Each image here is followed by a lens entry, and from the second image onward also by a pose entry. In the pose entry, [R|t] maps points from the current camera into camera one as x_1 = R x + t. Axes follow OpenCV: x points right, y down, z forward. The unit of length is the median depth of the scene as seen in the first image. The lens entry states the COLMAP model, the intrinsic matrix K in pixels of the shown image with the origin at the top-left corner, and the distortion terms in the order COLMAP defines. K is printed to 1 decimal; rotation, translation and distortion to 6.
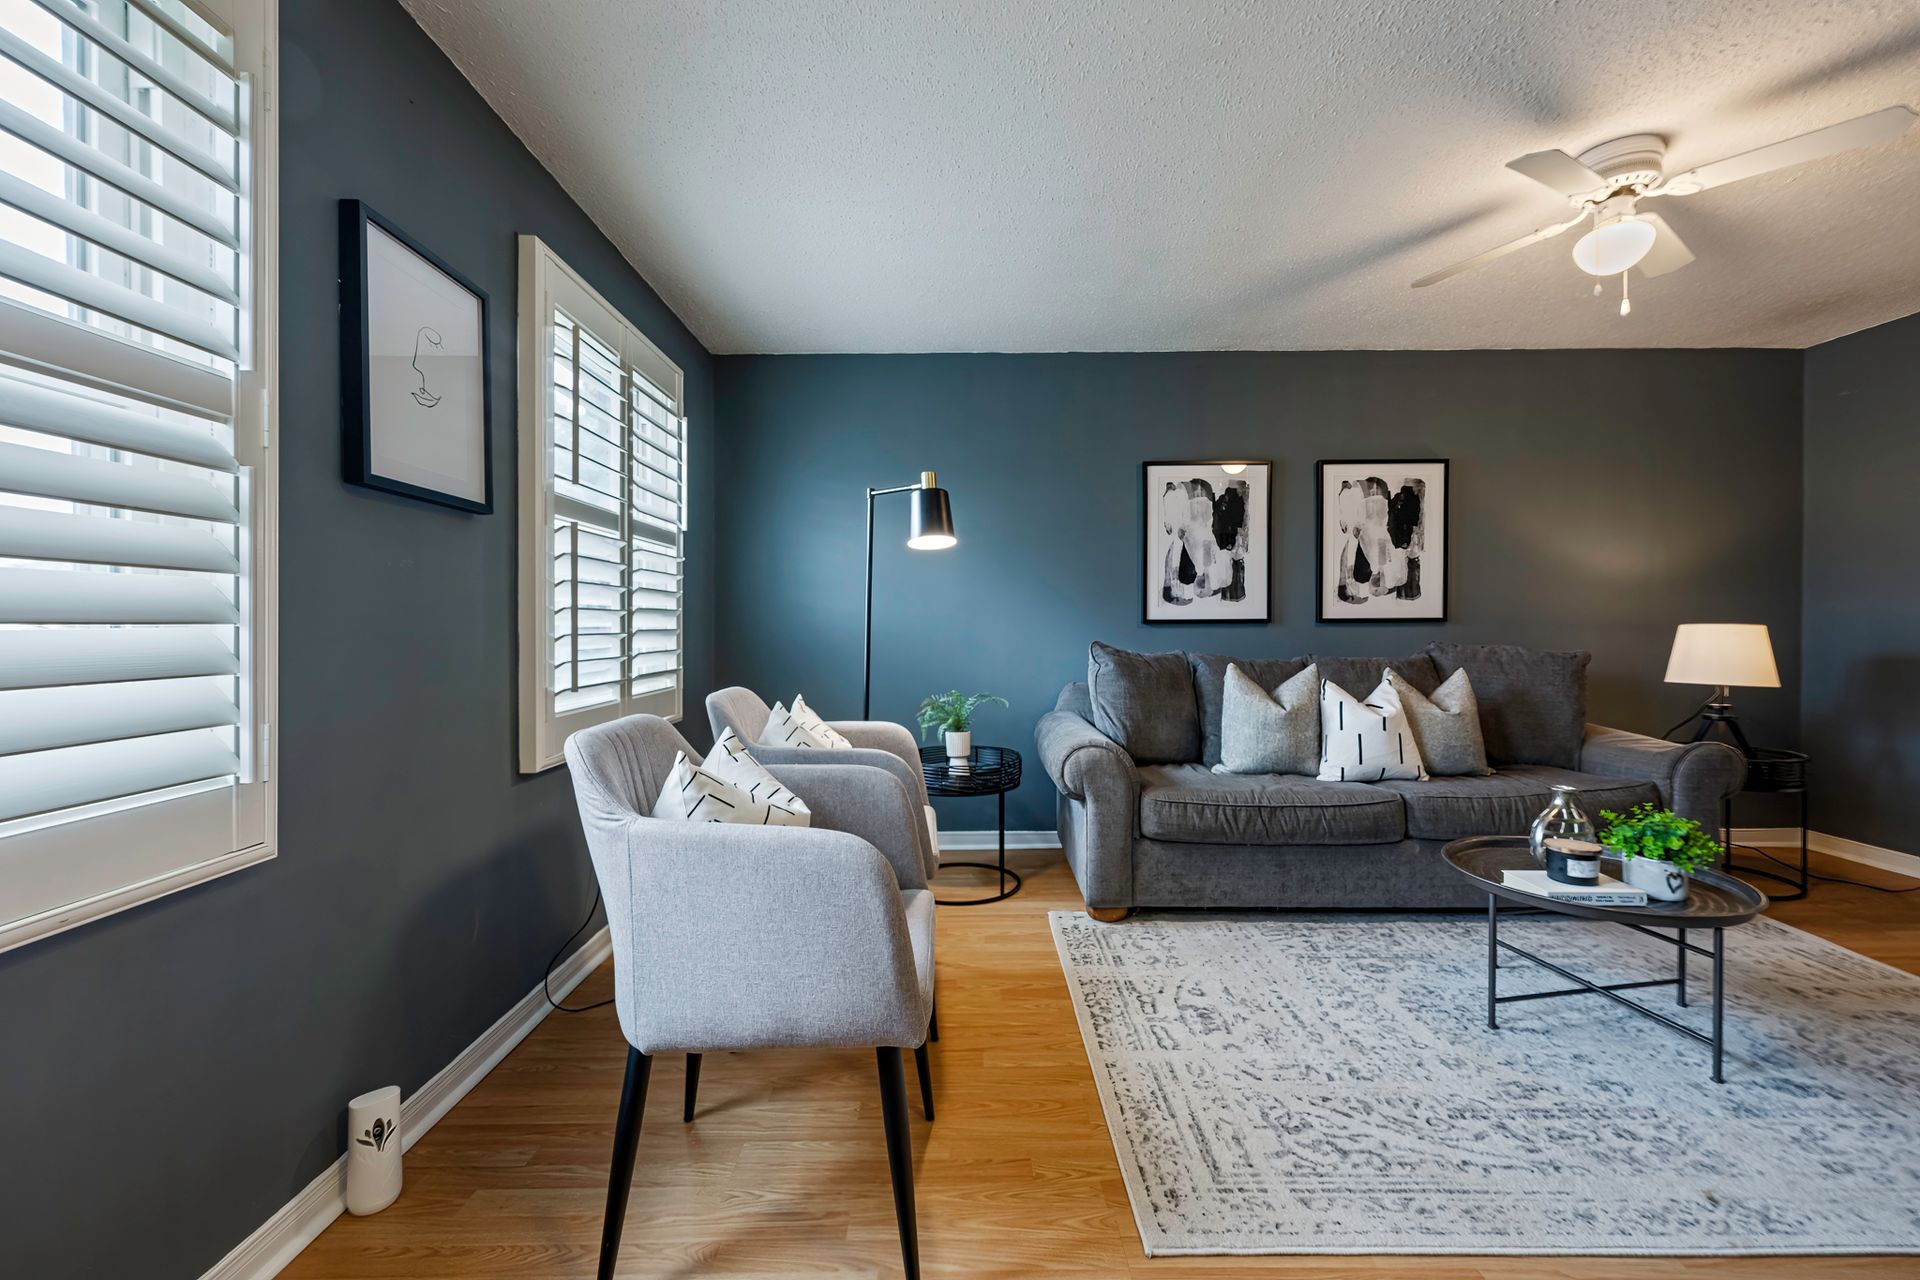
lens RADIAL K [[781.6, 0, 945.3], [0, 781.6, 608.3], [0, 0, 1]] dist [-0.001209, -0.000411]
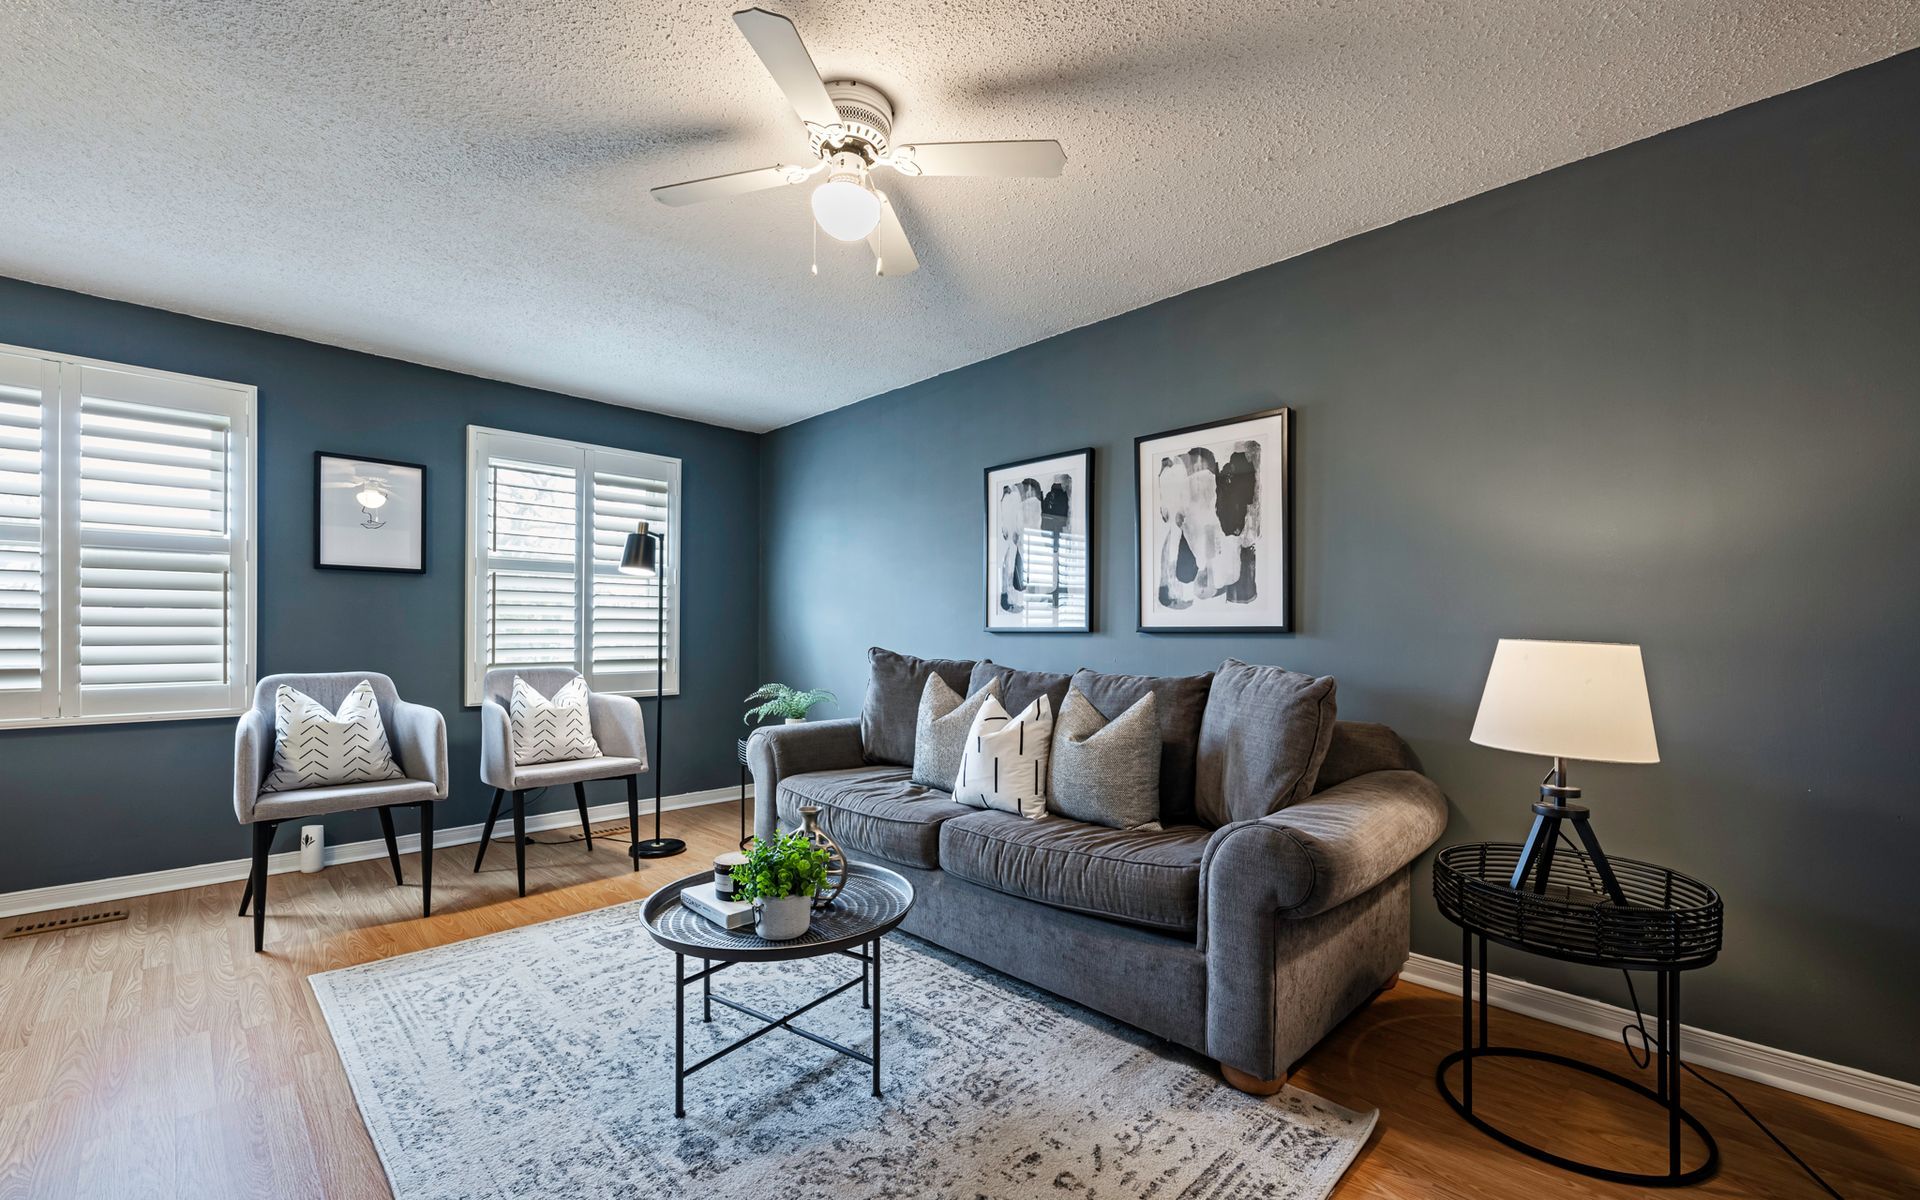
lens RADIAL K [[785.6, 0, 960.5], [0, 785.6, 608.1], [0, 0, 1]] dist [-0.000962, -0.000041]
pose [[0.707839, -0.012122, -0.706270, 0.936470], [0.017466, 0.999847, 0.000344, -0.010810], [0.706158, -0.012579, 0.707943, 0.269934]]
